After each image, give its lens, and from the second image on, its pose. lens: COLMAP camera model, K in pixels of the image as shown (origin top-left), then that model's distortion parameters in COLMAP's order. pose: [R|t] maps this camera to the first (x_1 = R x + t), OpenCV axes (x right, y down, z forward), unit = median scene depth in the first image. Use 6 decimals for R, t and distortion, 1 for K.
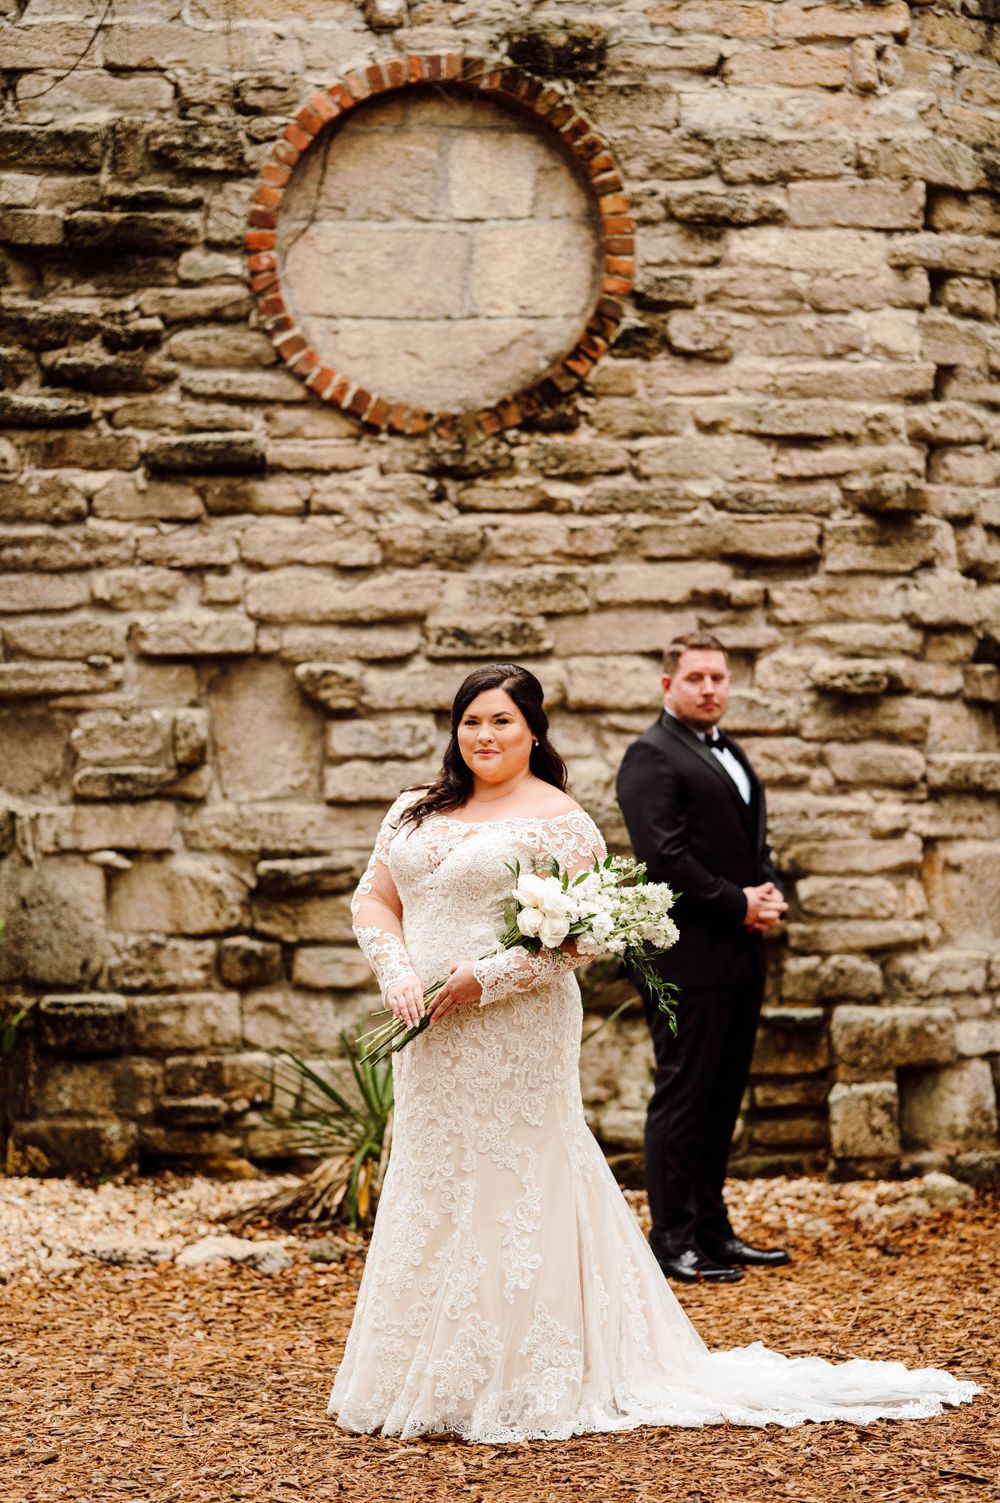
lens RADIAL K [[3758.3, 0, 502.5], [0, 3758.3, 744.4], [0, 0, 1]] dist [0.007727, 0.000000]
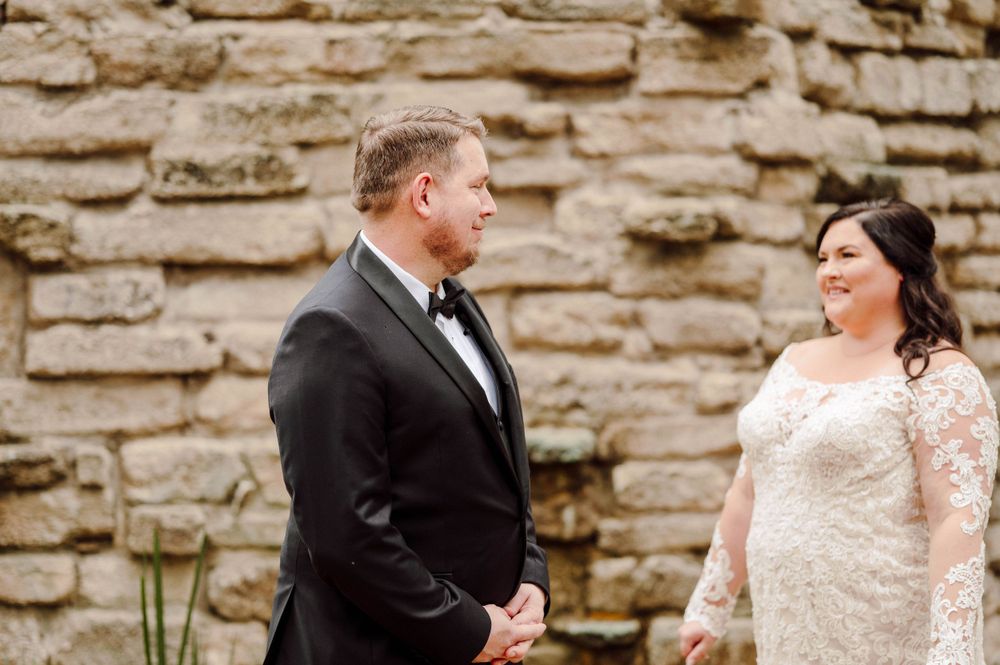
lens RADIAL K [[2500.5, 0, 500.5], [0, 2500.5, 334.9], [0, 0, 1]] dist [0.007727, 0.000000]
pose [[0.999528, -0.004769, 0.030344, 0.038534], [0.004143, 0.999778, 0.020653, -0.004186], [-0.030436, -0.020517, 0.999326, 0.452106]]
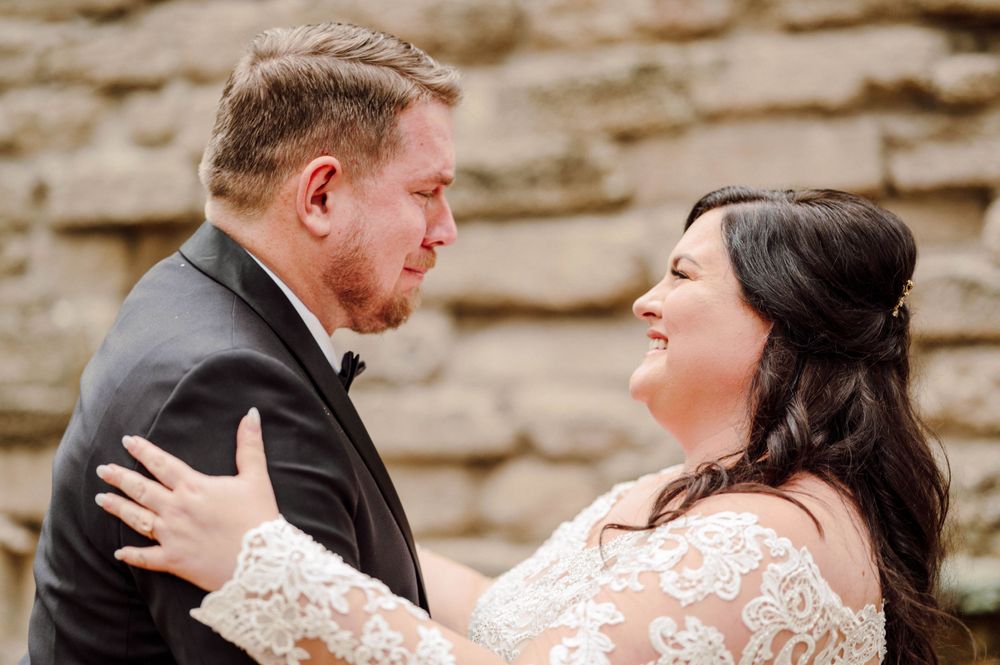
lens RADIAL K [[2500.5, 0, 498.9], [0, 2500.5, 332.9], [0, 0, 1]] dist [0.007727, 0.000000]
pose [[0.850373, -0.003823, -0.526167, 0.196904], [0.004969, 0.999987, 0.000766, -0.004799], [0.526157, -0.003266, 0.850381, 0.662437]]
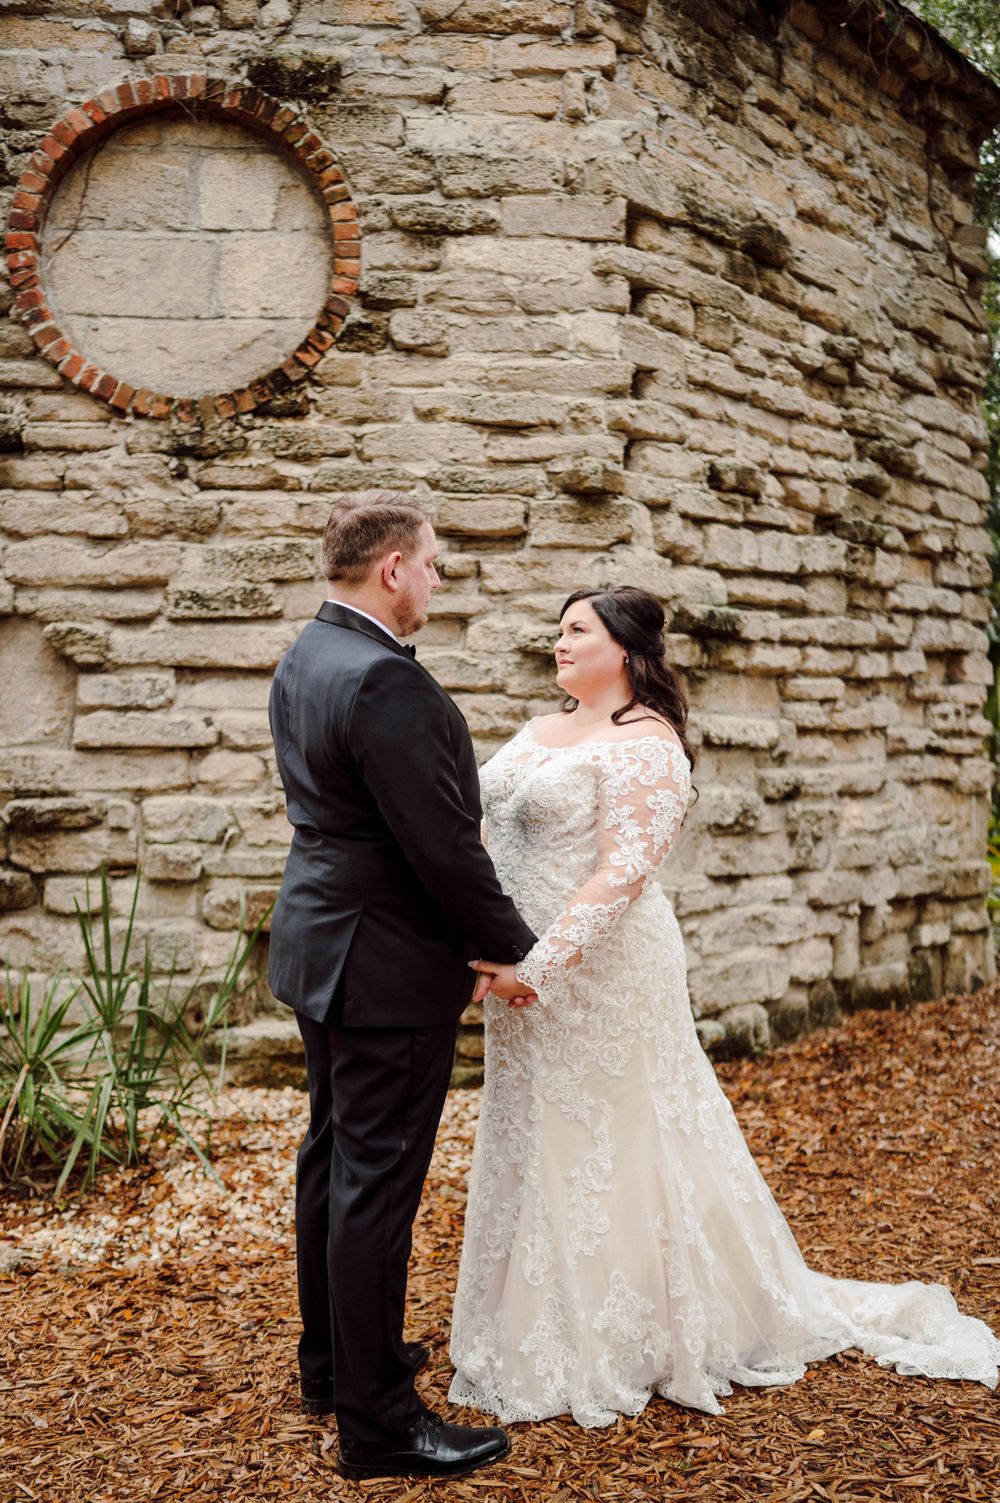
lens RADIAL K [[1429.8, 0, 497.4], [0, 1429.8, 747.5], [0, 0, 1]] dist [0.002284, 0.000000]
pose [[0.998235, 0.011773, -0.058201, 0.102062], [-0.010690, 0.999764, 0.018886, 0.006023], [0.058410, -0.018231, 0.998126, 0.577933]]
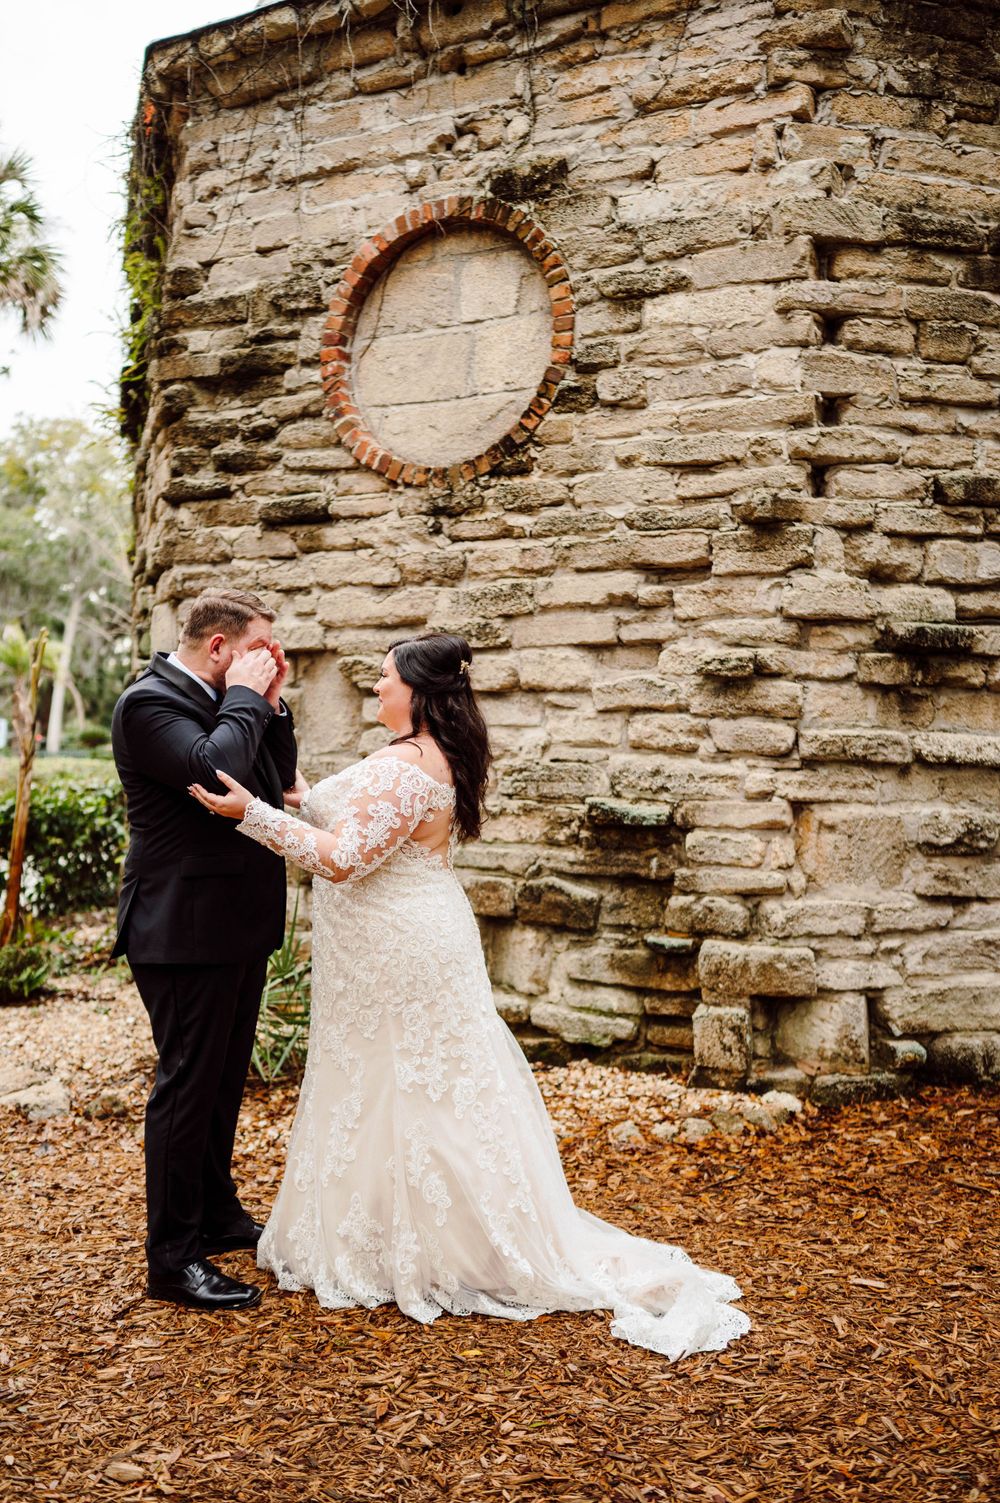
lens RADIAL K [[1429.8, 0, 486.3], [0, 1429.8, 742.5], [0, 0, 1]] dist [0.002284, 0.000000]
pose [[0.821118, 0.022977, -0.570295, 0.289120], [-0.012552, 0.999675, 0.022204, -0.001852], [0.570620, -0.011074, 0.821140, 0.587279]]
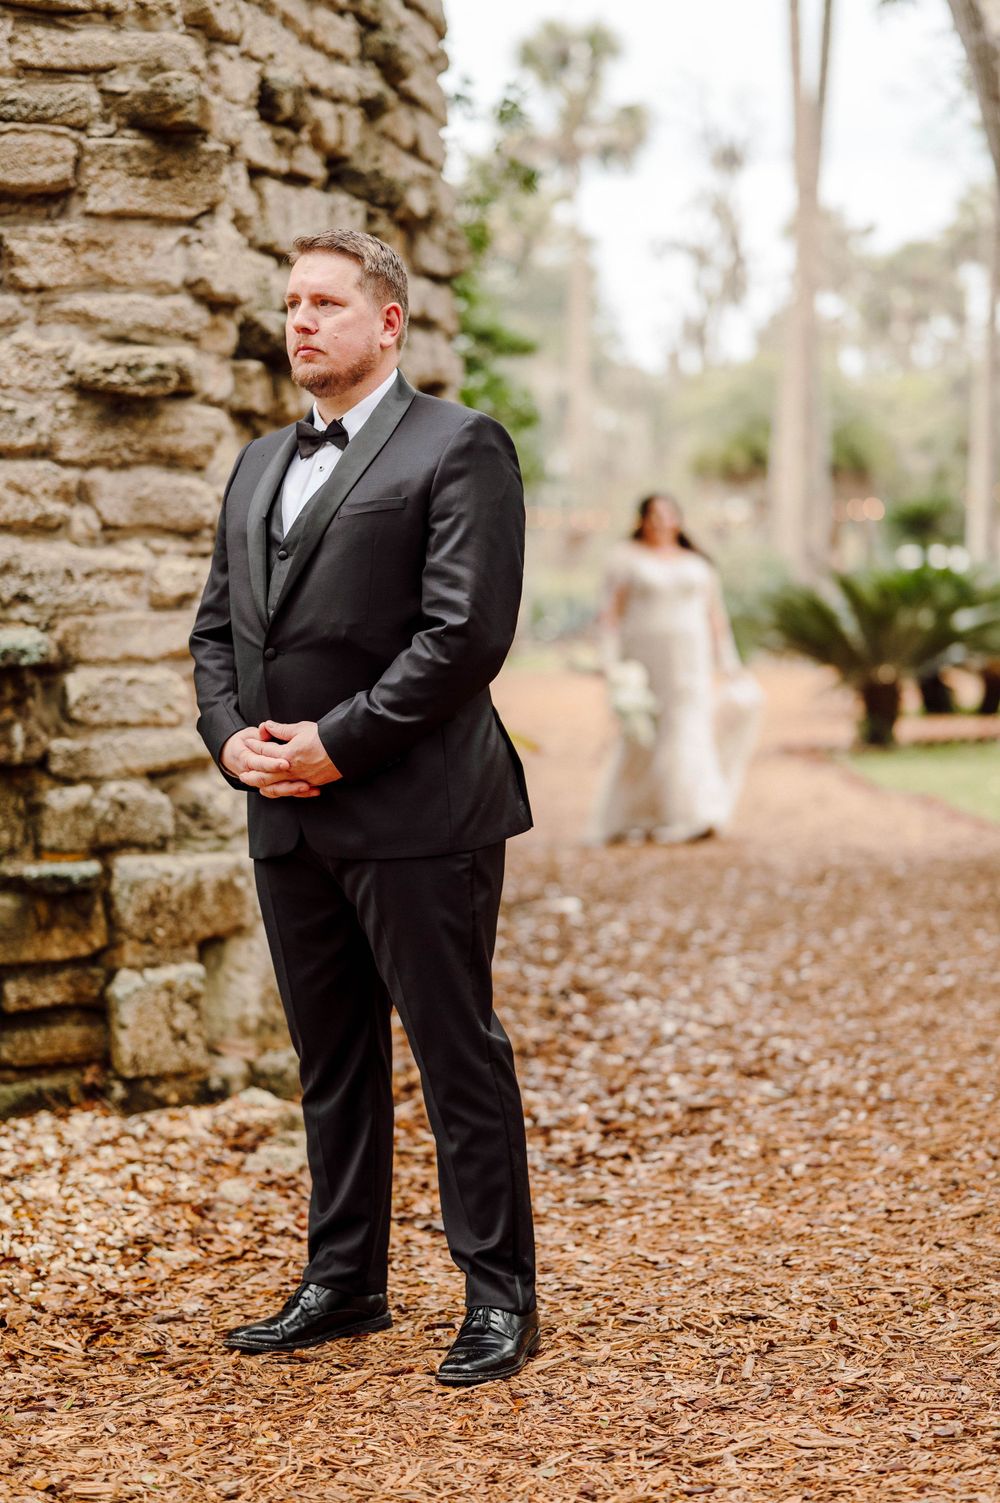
lens RADIAL K [[3758.3, 0, 510.6], [0, 3758.3, 760.6], [0, 0, 1]] dist [0.007727, 0.000000]
pose [[0.862901, -0.031555, 0.504387, -0.191668], [0.002251, 0.998279, 0.058603, 0.012656], [-0.505368, -0.049433, 0.861487, 0.379175]]
